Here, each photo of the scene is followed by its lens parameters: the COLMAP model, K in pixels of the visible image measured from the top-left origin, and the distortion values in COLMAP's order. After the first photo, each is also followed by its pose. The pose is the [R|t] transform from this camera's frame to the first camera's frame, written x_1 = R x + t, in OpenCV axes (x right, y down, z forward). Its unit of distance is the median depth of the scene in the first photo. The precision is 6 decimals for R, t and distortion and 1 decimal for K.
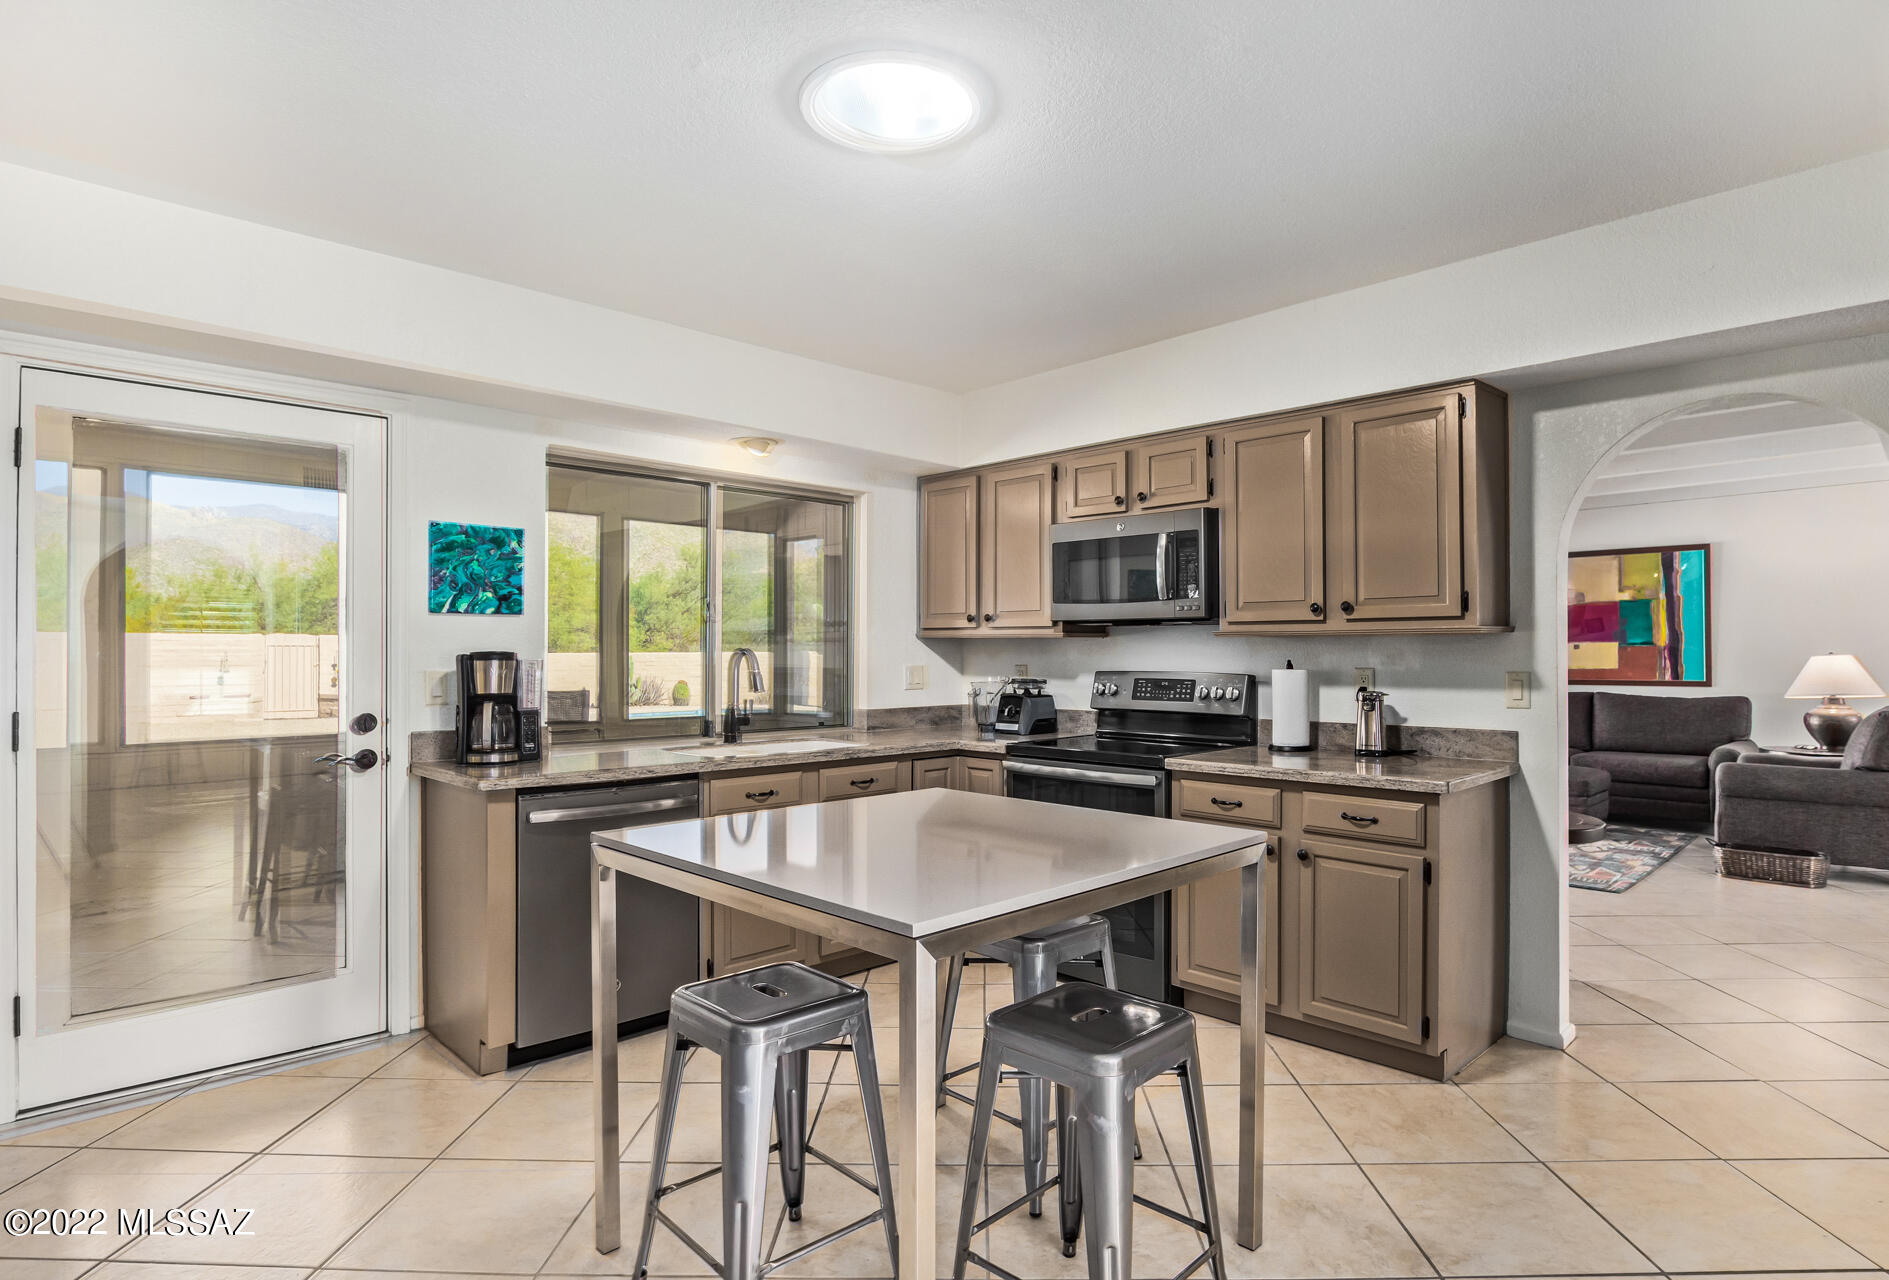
lens RADIAL K [[1024.1, 0, 988.9], [0, 1024.1, 646.9], [0, 0, 1]] dist [0.001755, -0.001740]
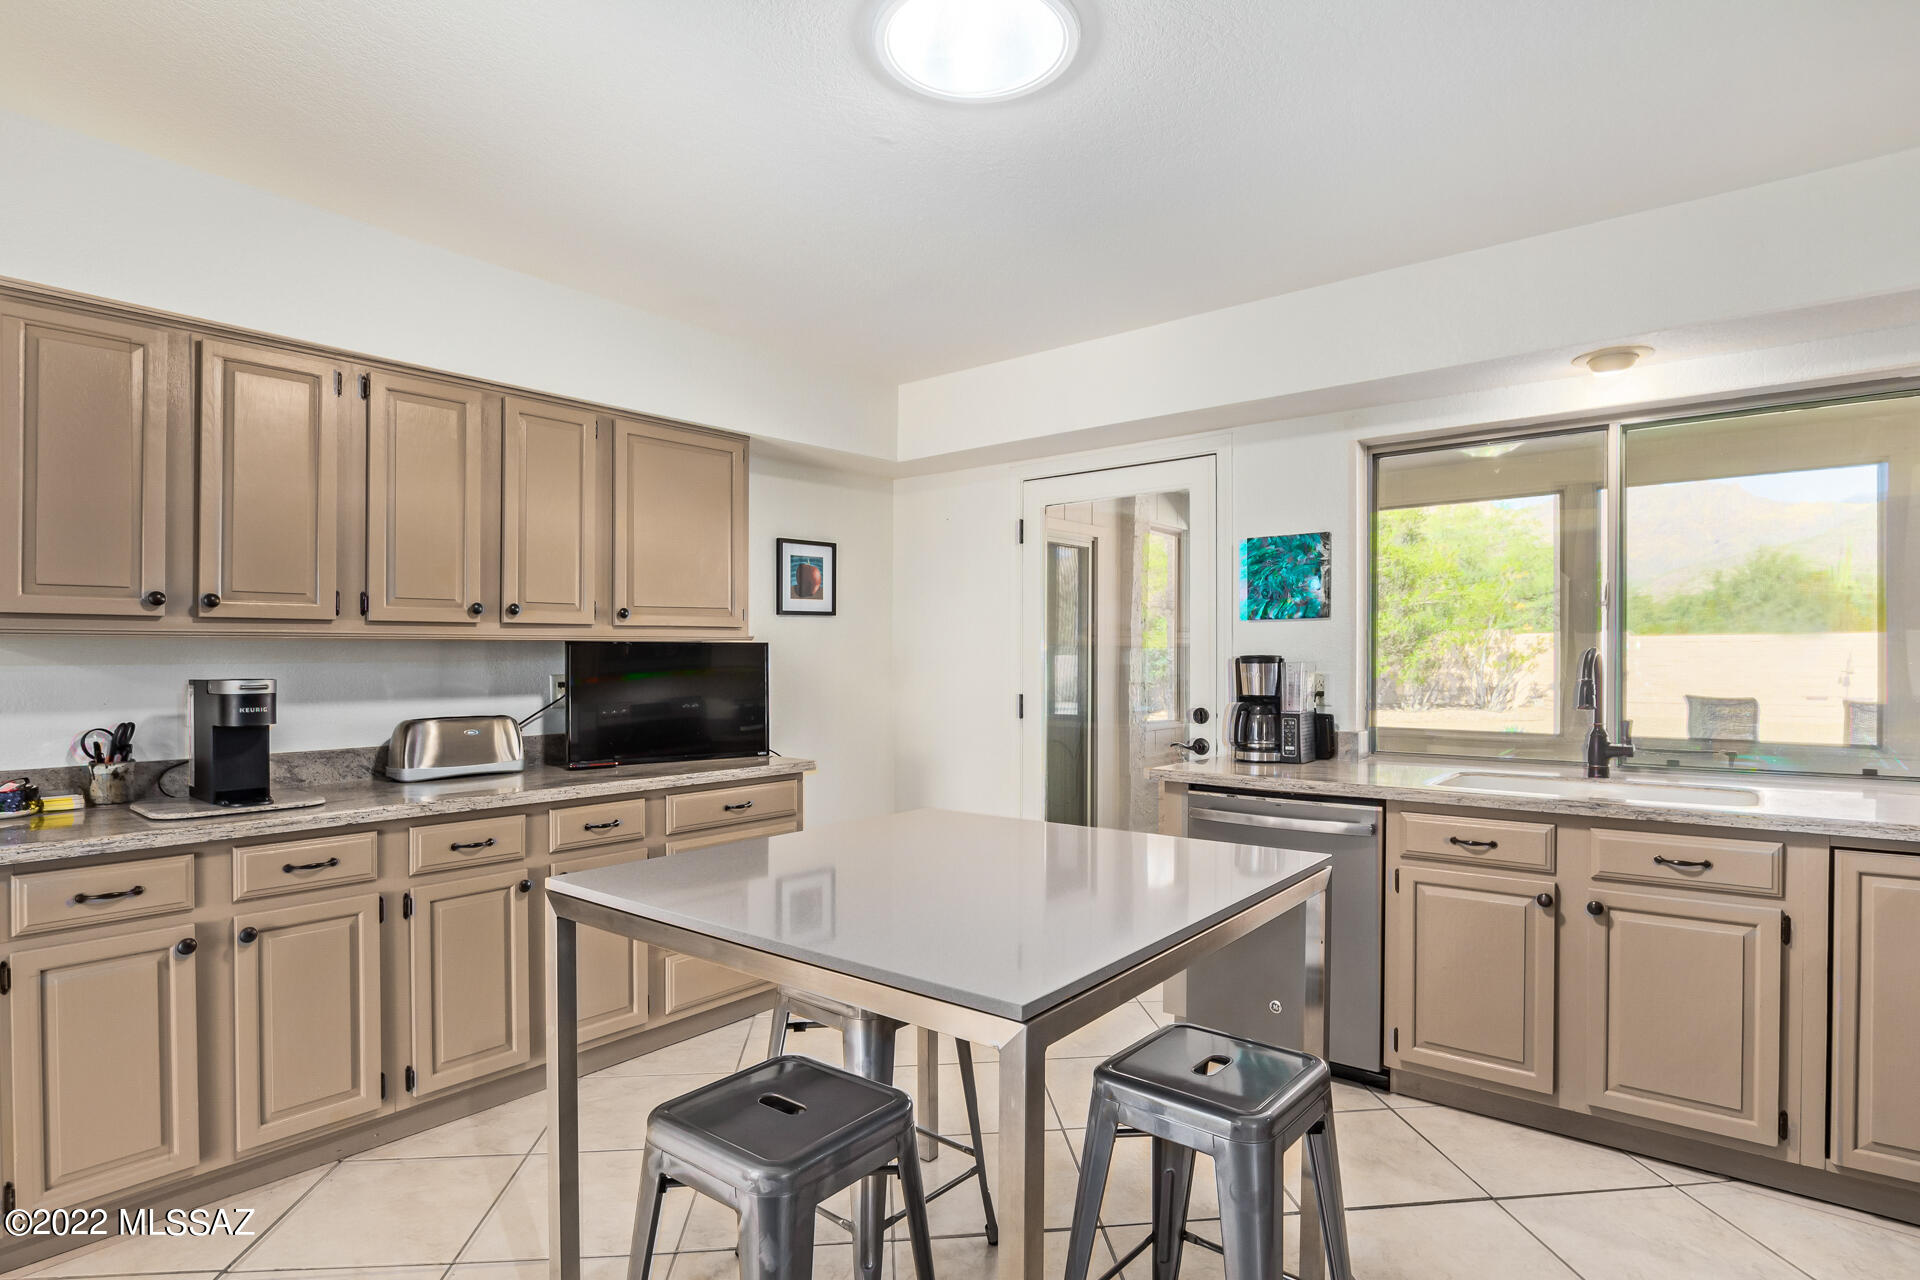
lens RADIAL K [[1000.4, 0, 944.1], [0, 1000.4, 663.0], [0, 0, 1]] dist [-0.007435, 0.000168]
pose [[0.081657, 0.006983, -0.996636, 0.506259], [0.012470, 0.999890, 0.008028, 0.000289], [0.996582, -0.013083, 0.081561, 0.584143]]
